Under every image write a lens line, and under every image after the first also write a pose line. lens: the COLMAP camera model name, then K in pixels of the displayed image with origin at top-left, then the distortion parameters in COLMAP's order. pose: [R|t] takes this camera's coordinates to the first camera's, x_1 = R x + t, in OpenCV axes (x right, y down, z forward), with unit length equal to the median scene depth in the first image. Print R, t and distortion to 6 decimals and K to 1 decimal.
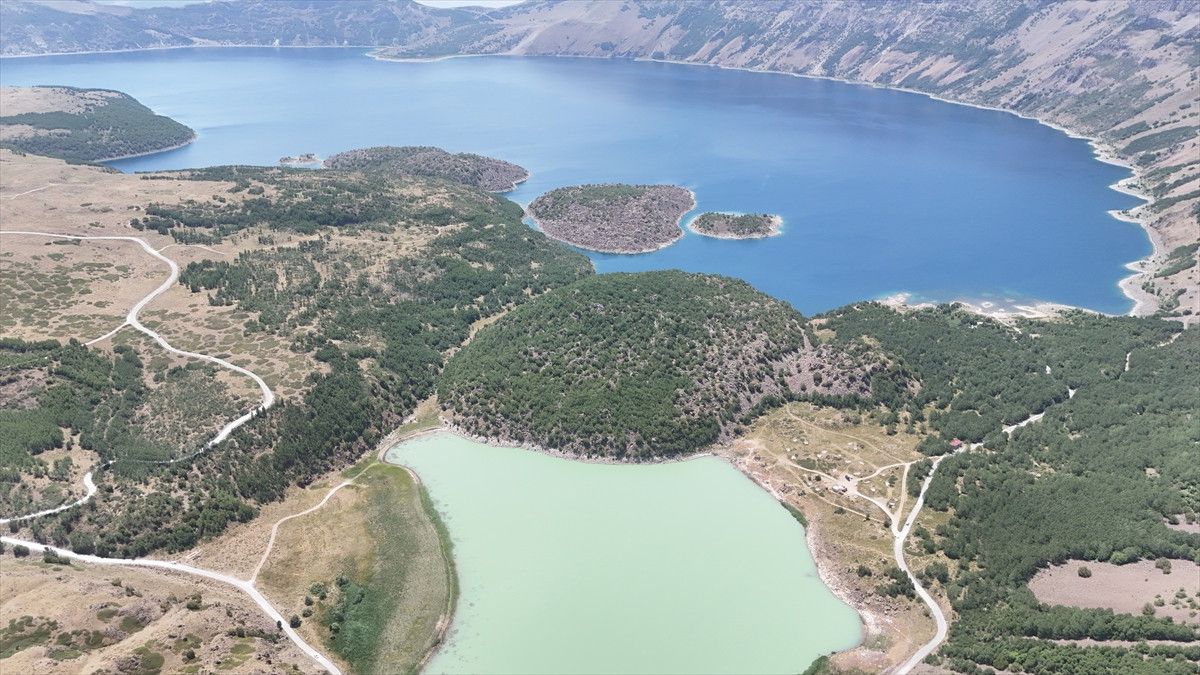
lens RADIAL K [[884.4, 0, 593.5], [0, 884.4, 336.1], [0, 0, 1]] dist [0.066109, -0.056858]
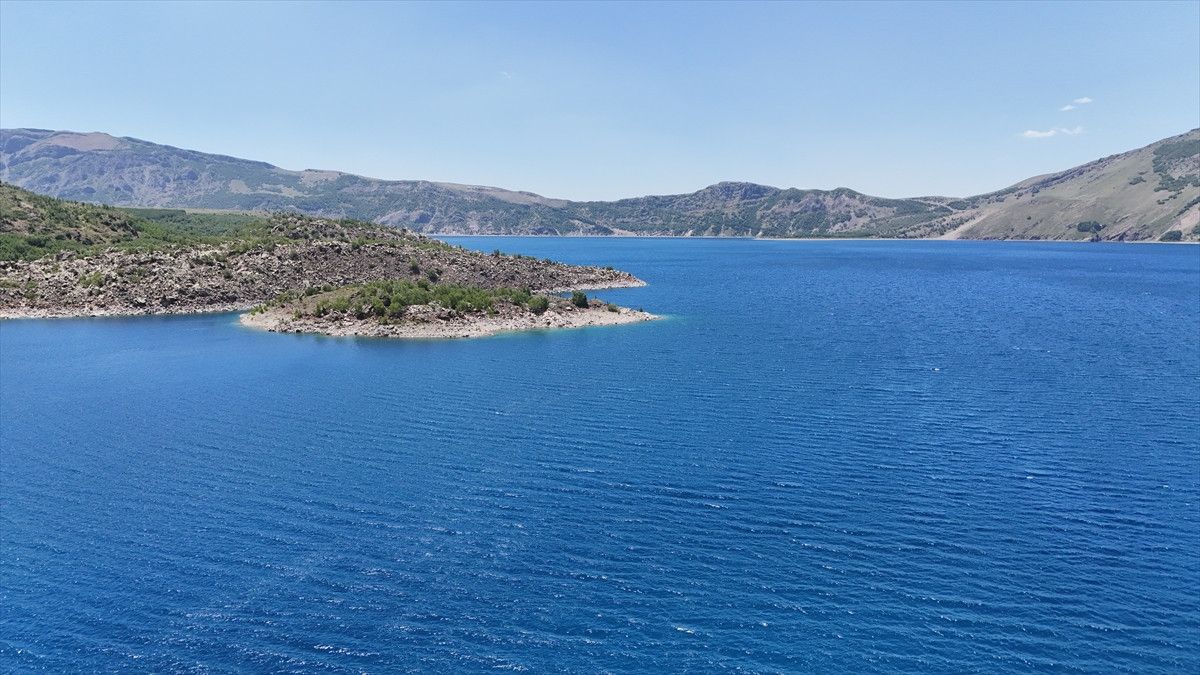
lens RADIAL K [[884.4, 0, 595.9], [0, 884.4, 341.5], [0, 0, 1]] dist [0.066109, -0.056858]
pose [[0.802744, 0.074199, -0.591690, 0.576931], [-0.230910, 0.953498, -0.193704, -0.120093], [0.549802, 0.292122, 0.782549, 1.345491]]
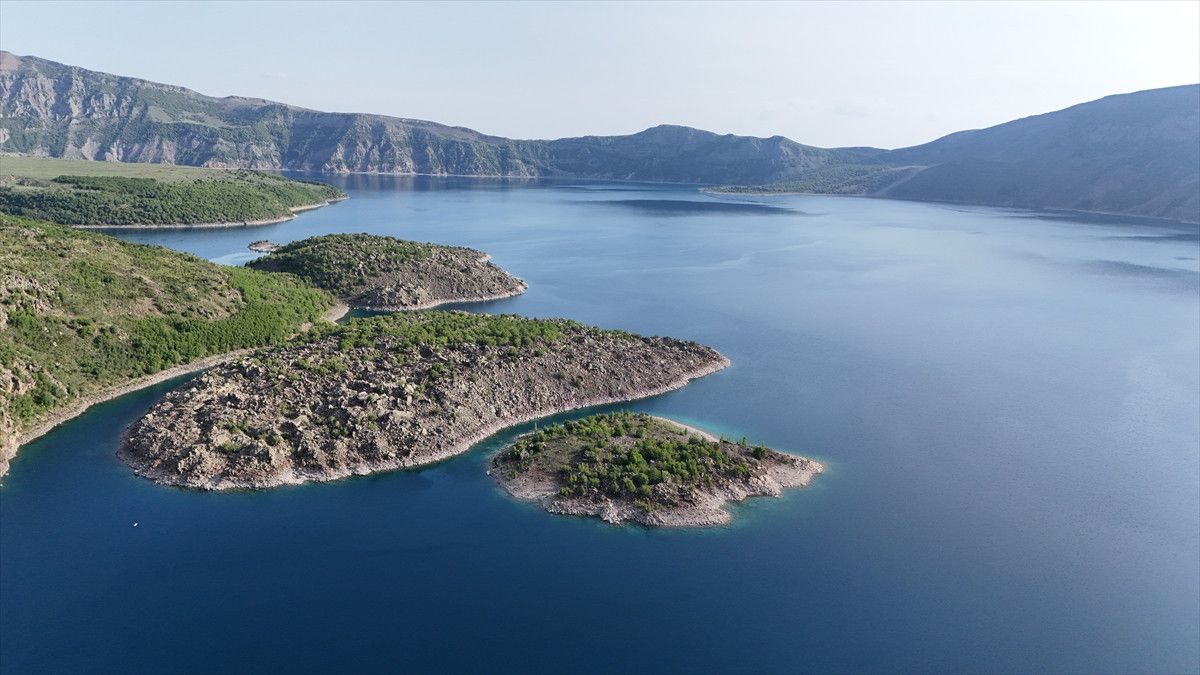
lens RADIAL K [[884.4, 0, 597.3], [0, 884.4, 339.3], [0, 0, 1]] dist [0.066109, -0.056858]
pose [[0.858416, 0.129912, -0.496231, 0.483736], [-0.220673, 0.966830, -0.128622, -0.197686], [0.463061, 0.219916, 0.858610, 1.160800]]
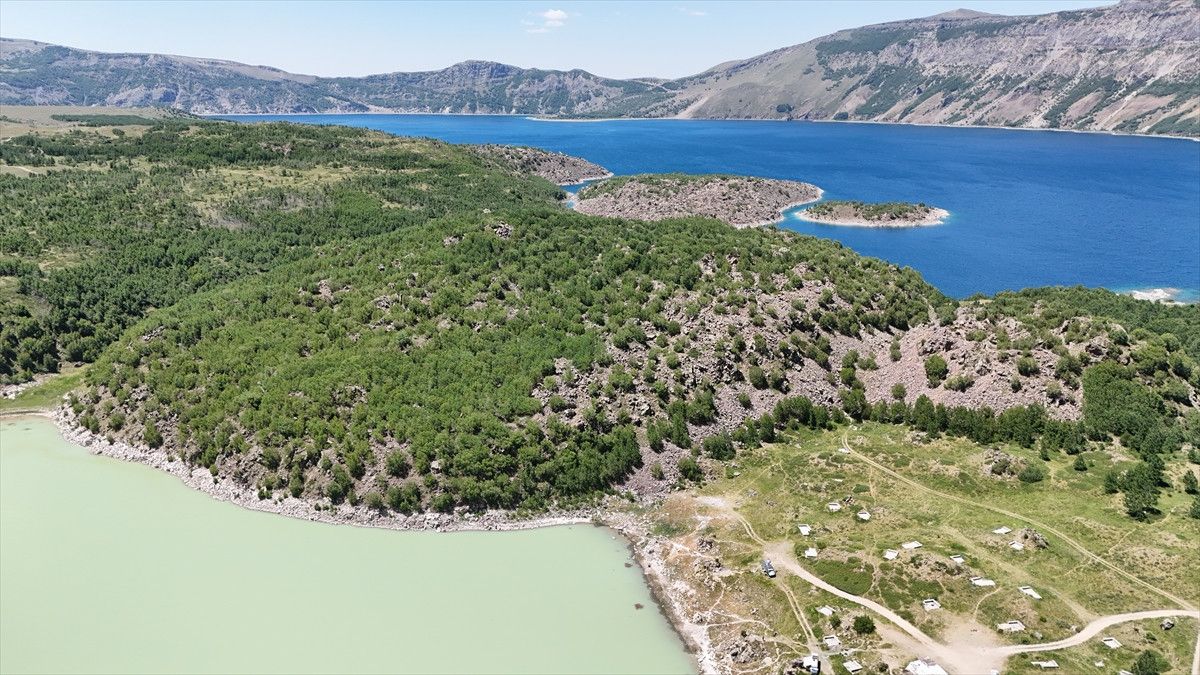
lens RADIAL K [[884.4, 0, 598.7], [0, 884.4, 331.0], [0, 0, 1]] dist [0.066109, -0.056858]
pose [[0.974807, 0.055347, -0.216074, 0.184128], [-0.082520, 0.989479, -0.118833, 0.086979], [0.207224, 0.133670, 0.969119, 0.560011]]
